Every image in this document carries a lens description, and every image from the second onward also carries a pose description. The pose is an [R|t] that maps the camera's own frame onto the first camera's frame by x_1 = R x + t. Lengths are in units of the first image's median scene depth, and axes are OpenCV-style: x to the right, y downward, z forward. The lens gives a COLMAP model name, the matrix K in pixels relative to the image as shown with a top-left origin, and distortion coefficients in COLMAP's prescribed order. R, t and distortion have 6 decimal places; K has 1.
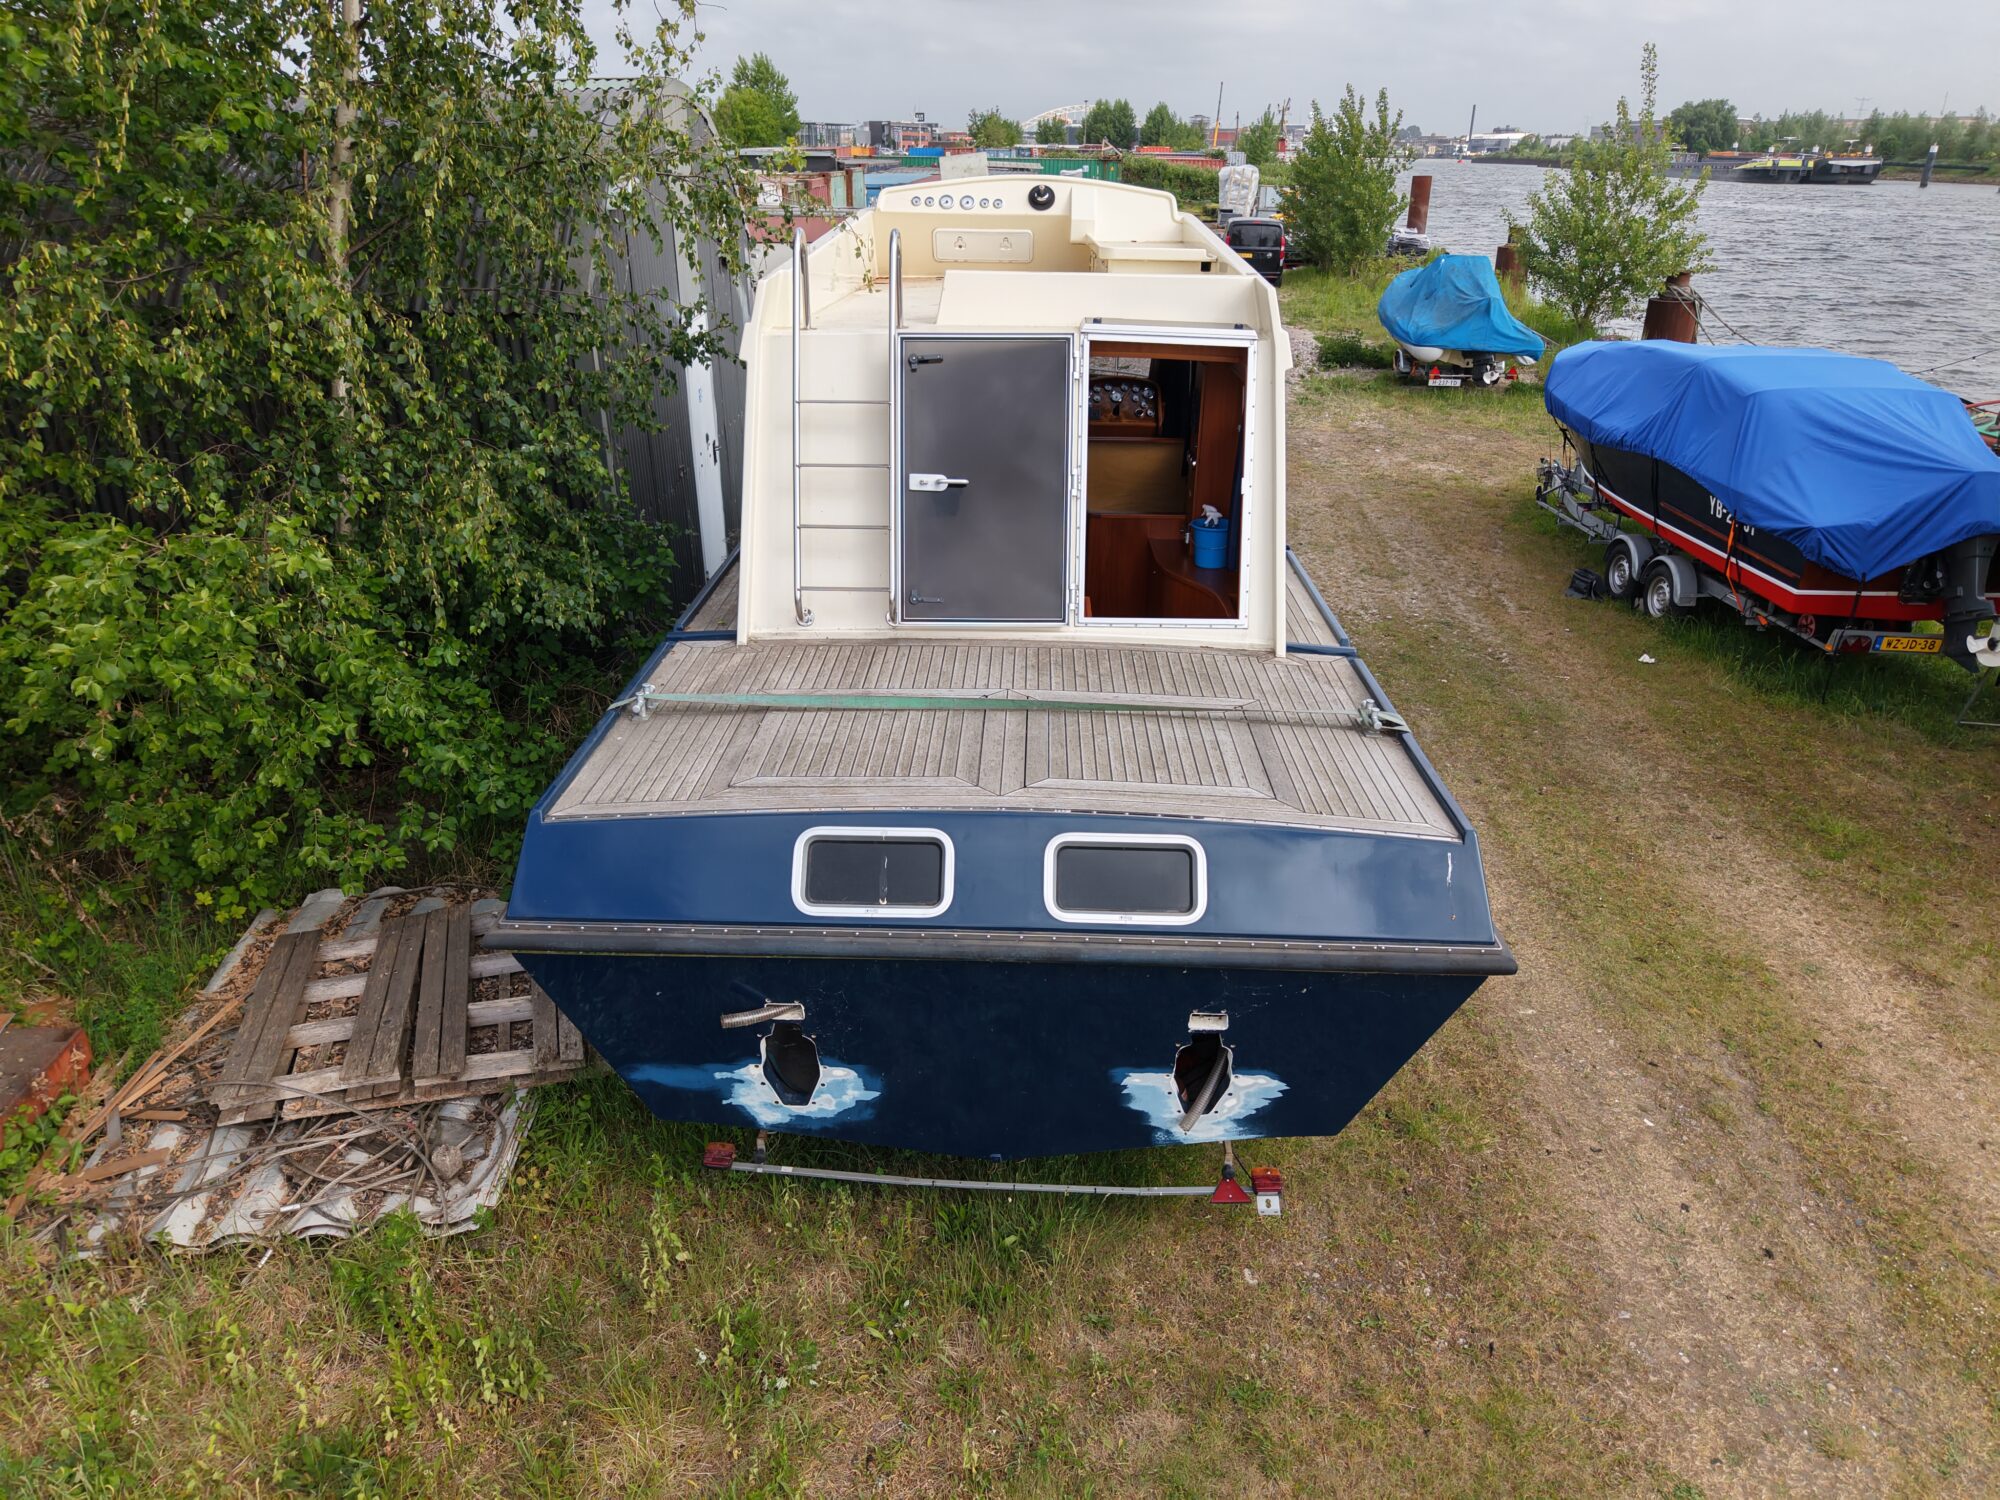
lens RADIAL K [[1341.8, 0, 999.1], [0, 1341.8, 753.3], [0, 0, 1]] dist [0.010859, -0.008542]
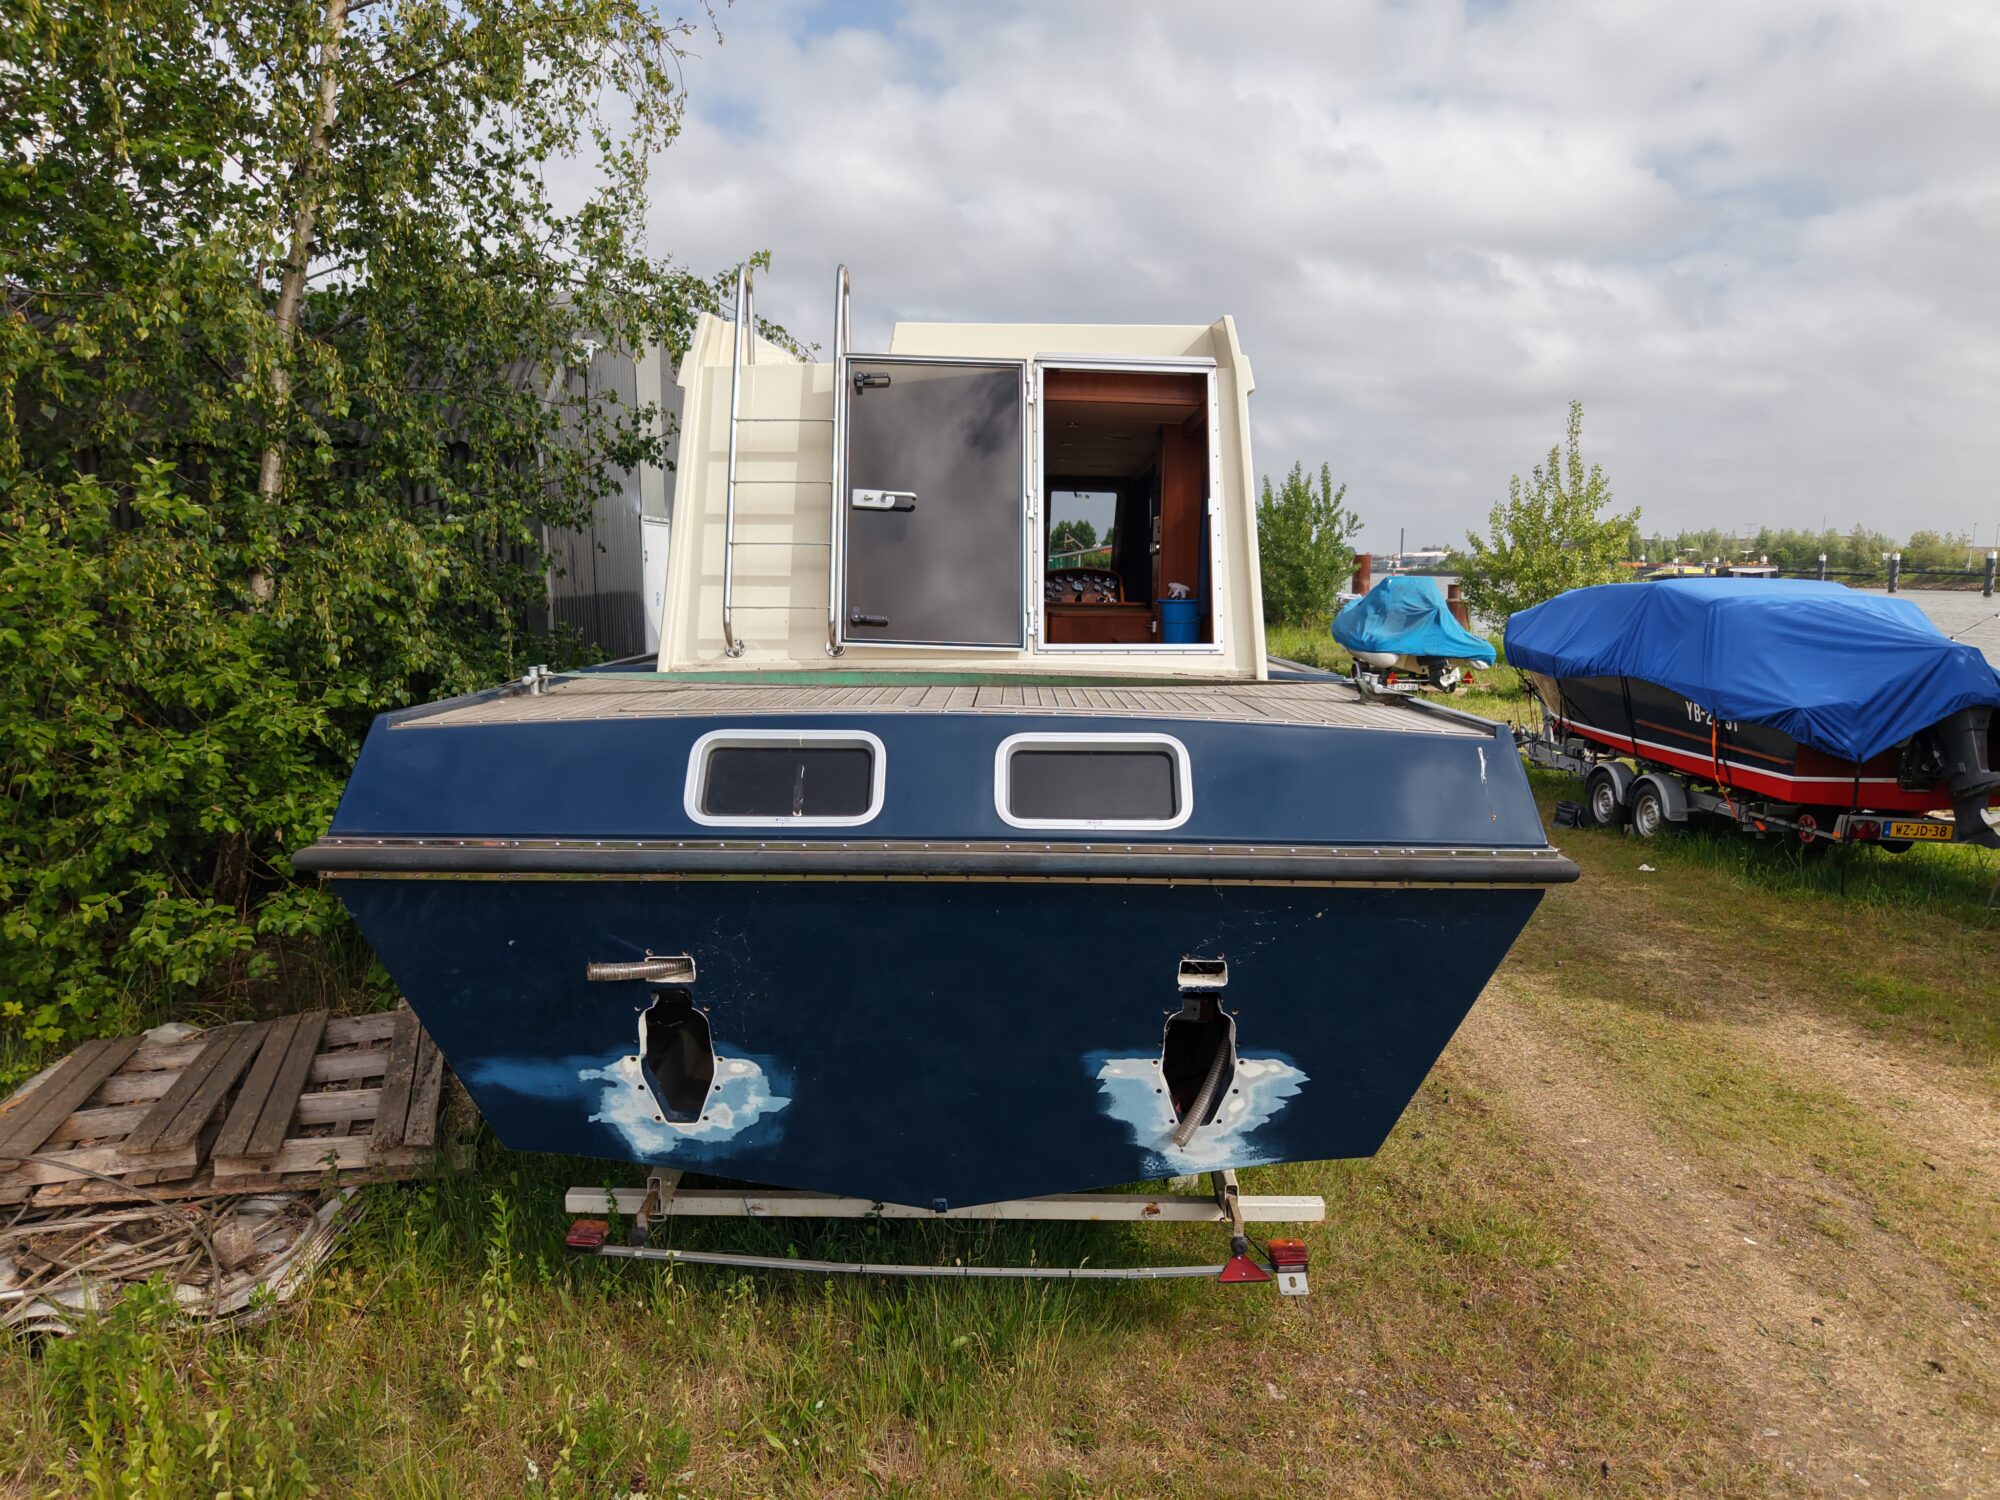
lens RADIAL K [[1341.8, 0, 999.1], [0, 1341.8, 753.3], [0, 0, 1]] dist [0.010859, -0.008542]
pose [[0.999794, -0.005987, 0.019386, 0.015751], [0.011145, 0.960468, -0.278168, 0.230159], [-0.016954, 0.278327, 0.960337, 0.155171]]
